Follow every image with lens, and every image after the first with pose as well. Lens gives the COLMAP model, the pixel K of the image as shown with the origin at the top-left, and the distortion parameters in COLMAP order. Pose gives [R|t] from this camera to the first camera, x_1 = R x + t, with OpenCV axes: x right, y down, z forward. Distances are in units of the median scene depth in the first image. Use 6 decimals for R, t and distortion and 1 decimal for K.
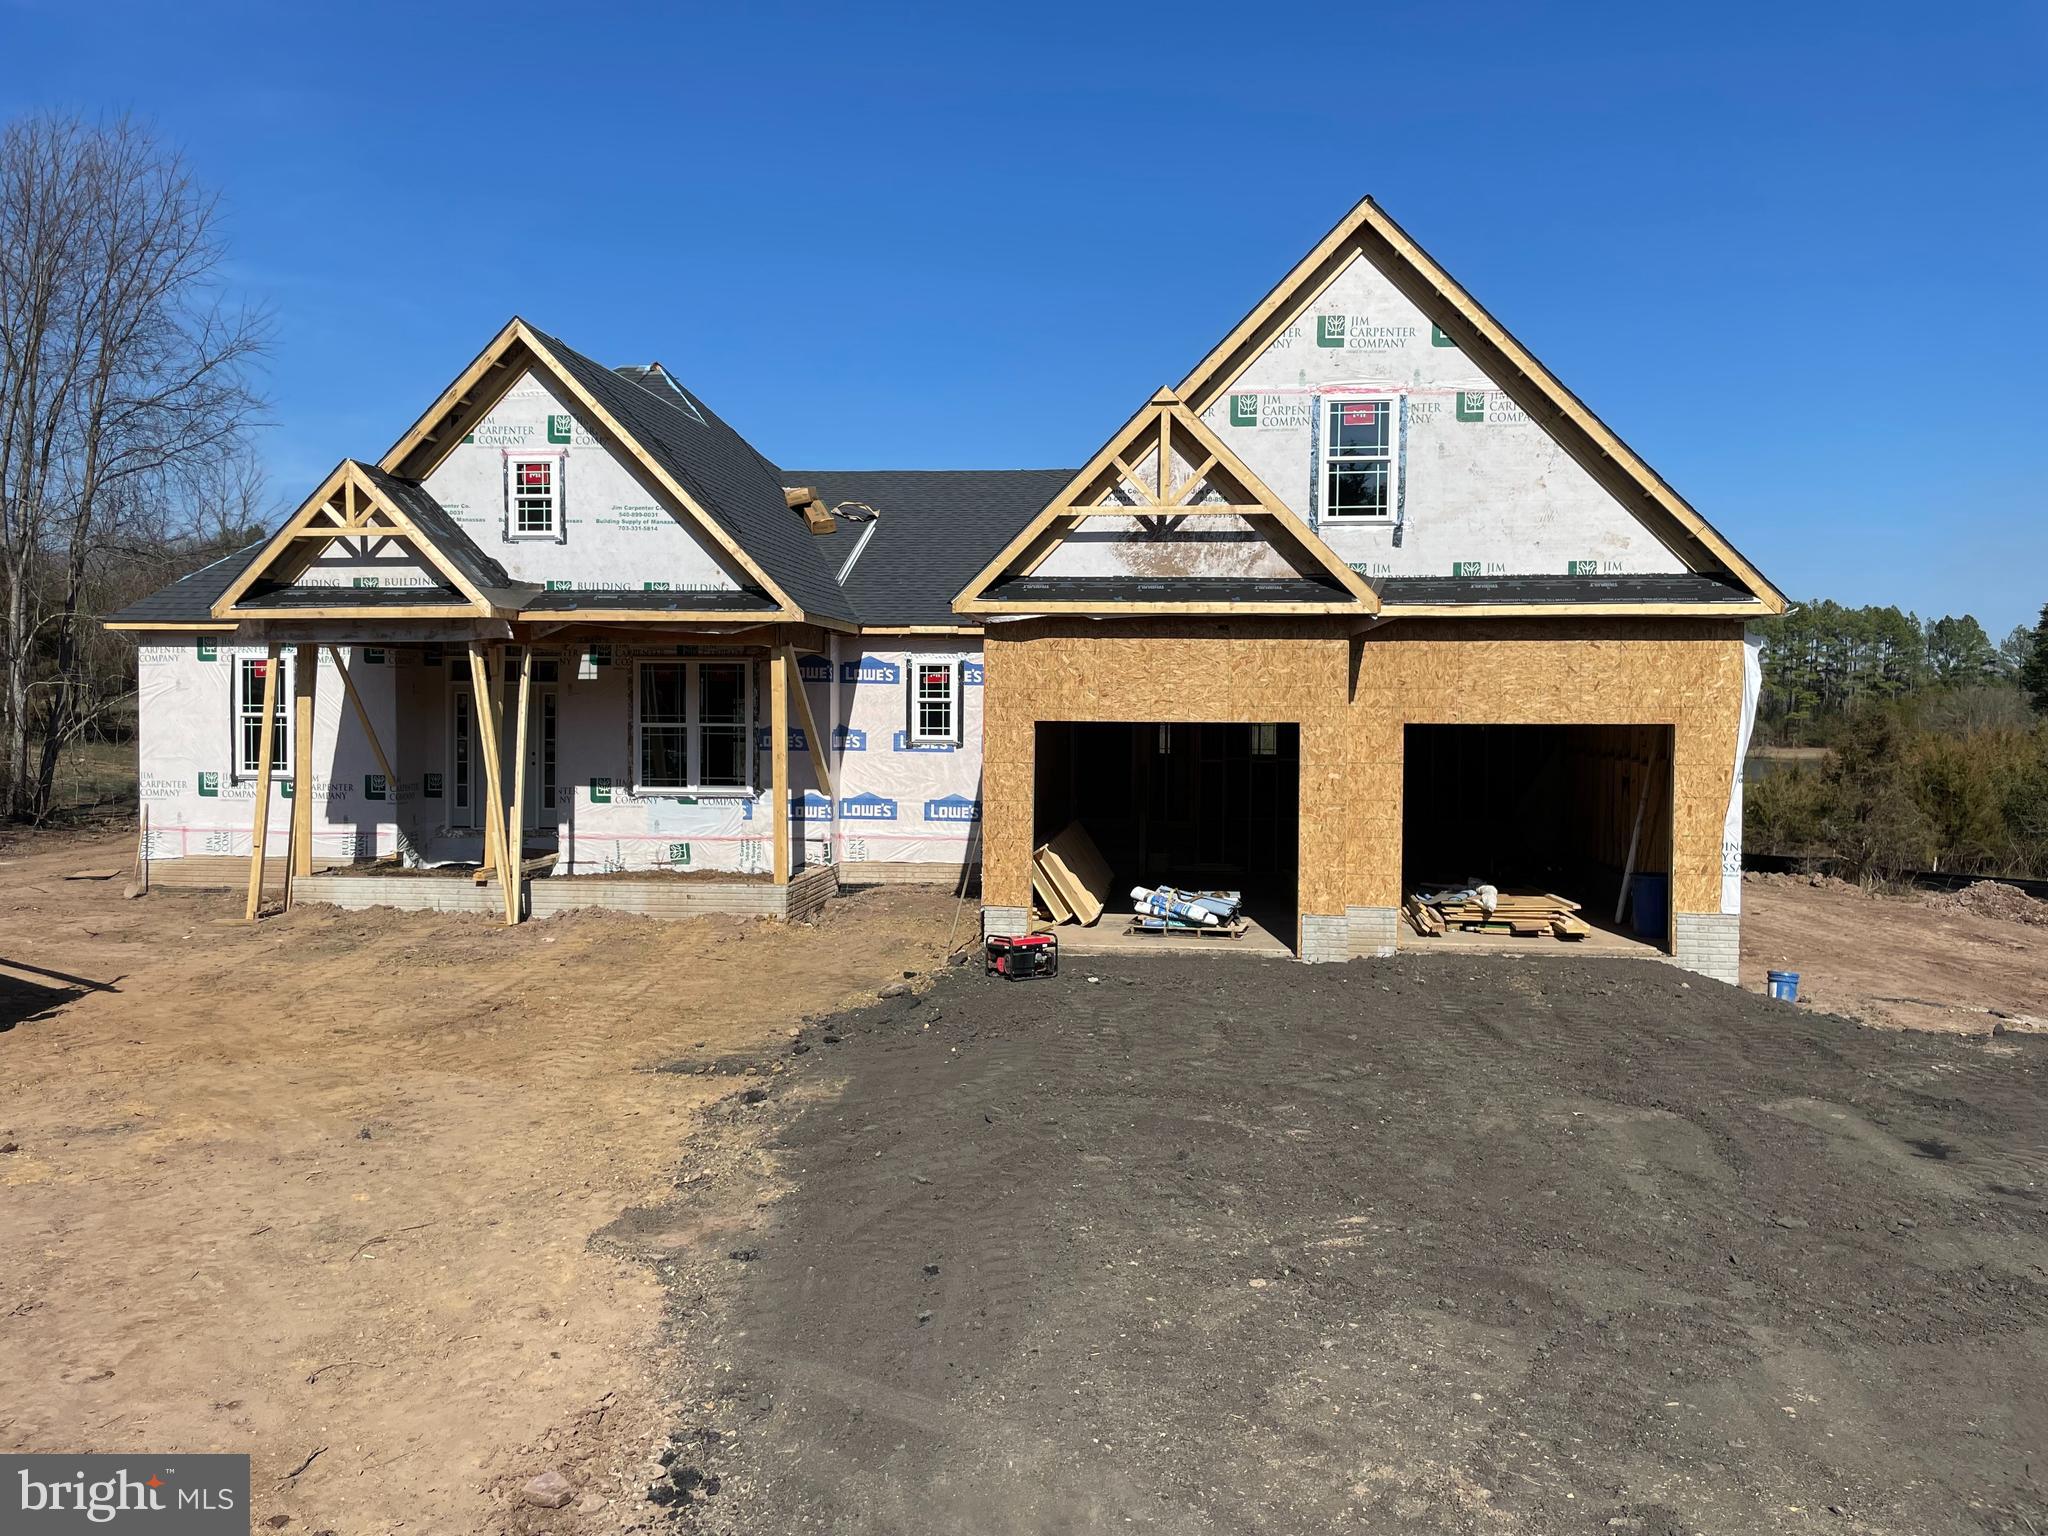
lens RADIAL K [[1584.0, 0, 1041.9], [0, 1584.0, 751.5], [0, 0, 1]] dist [0.075655, -0.104351]
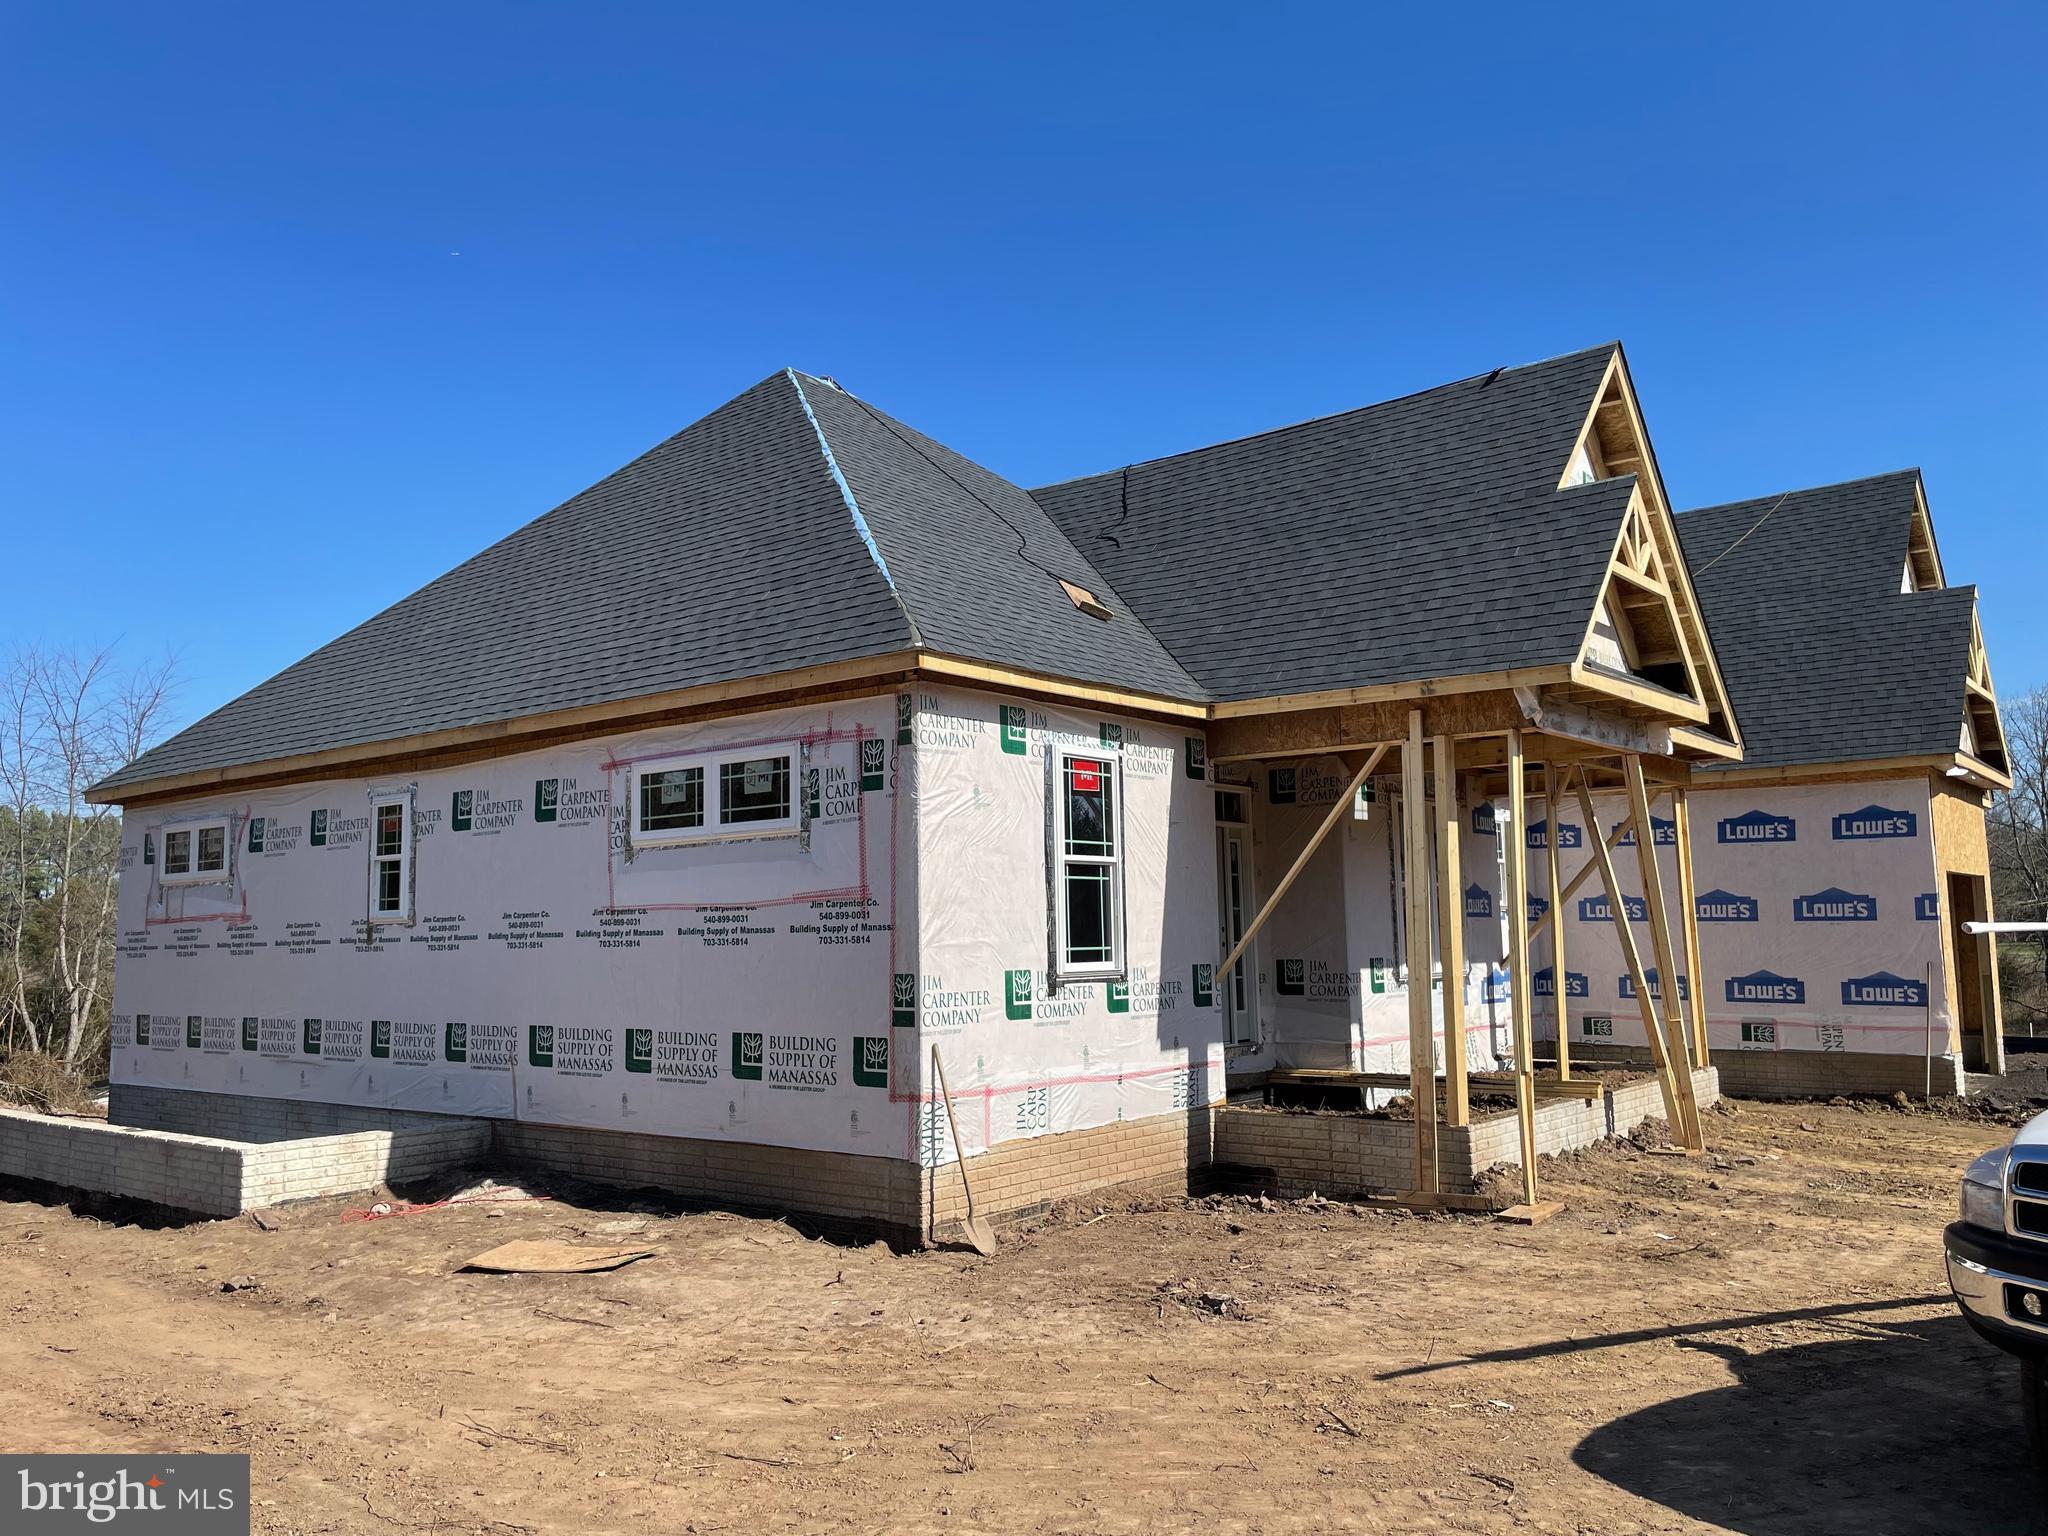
lens RADIAL K [[1584.0, 0, 1034.1], [0, 1584.0, 767.2], [0, 0, 1]] dist [0.075655, -0.104351]
pose [[0.523176, 0.078151, 0.848634, -0.978722], [0.058736, 0.990112, -0.127391, 0.013968], [-0.850198, 0.116493, 0.513412, 0.756593]]
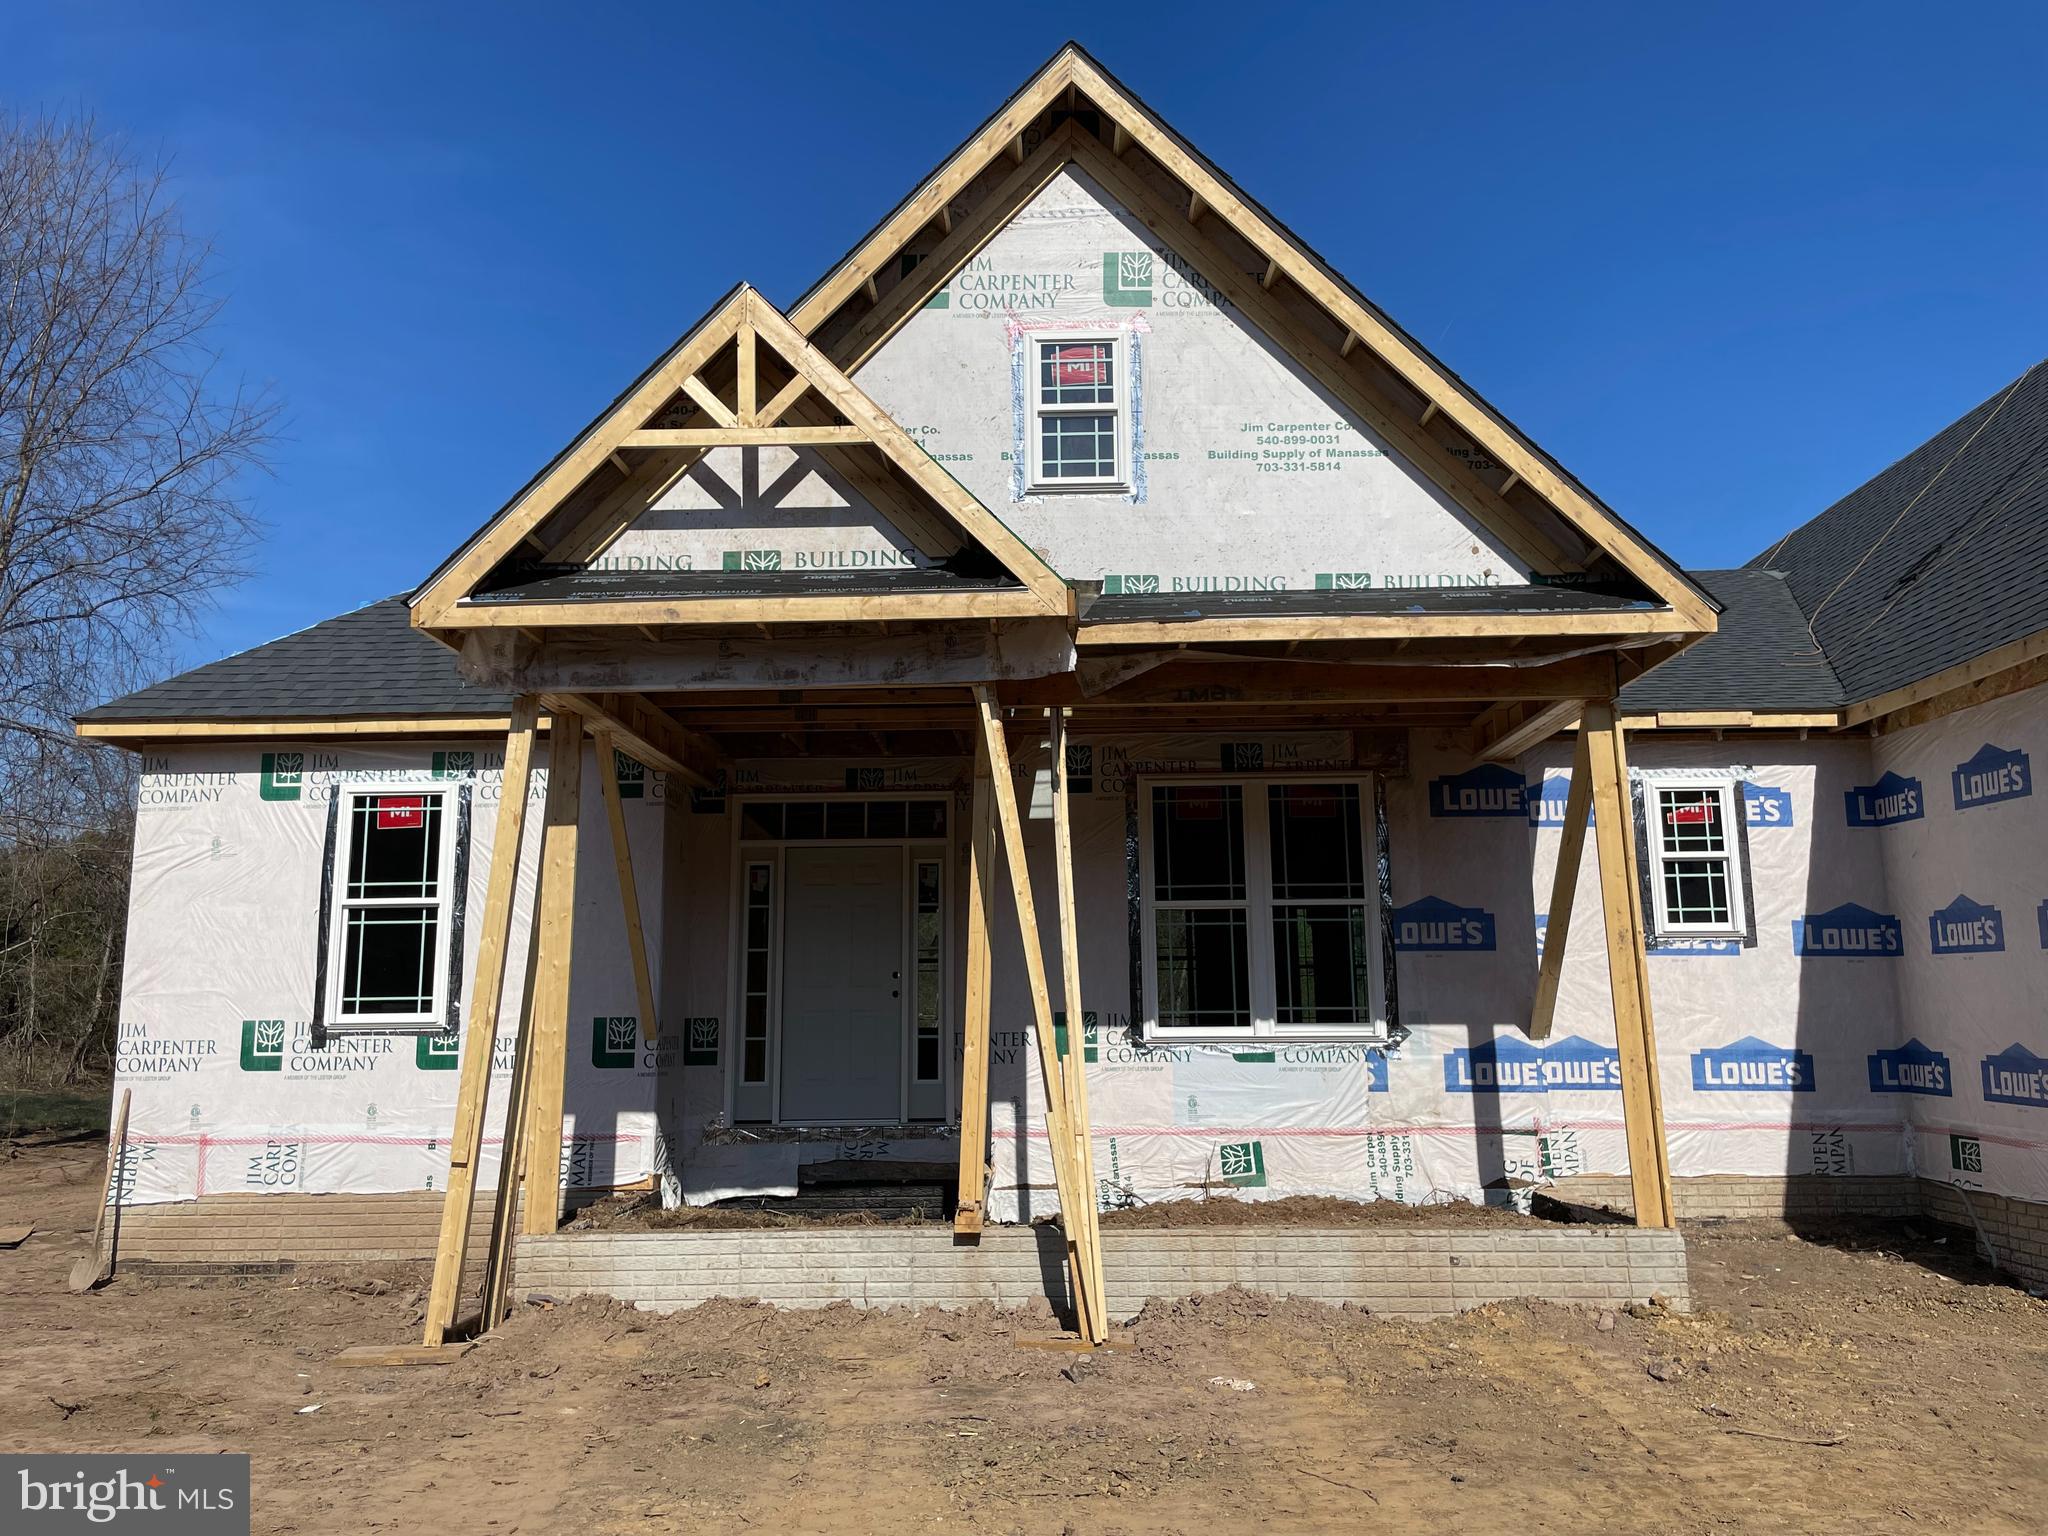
lens RADIAL K [[1584.0, 0, 1023.5], [0, 1584.0, 747.9], [0, 0, 1]] dist [0.075655, -0.104351]
pose [[0.996301, -0.001742, 0.085916, -0.338900], [0.018695, 0.980242, -0.196916, 0.033496], [-0.083875, 0.197794, 0.976649, 0.493966]]
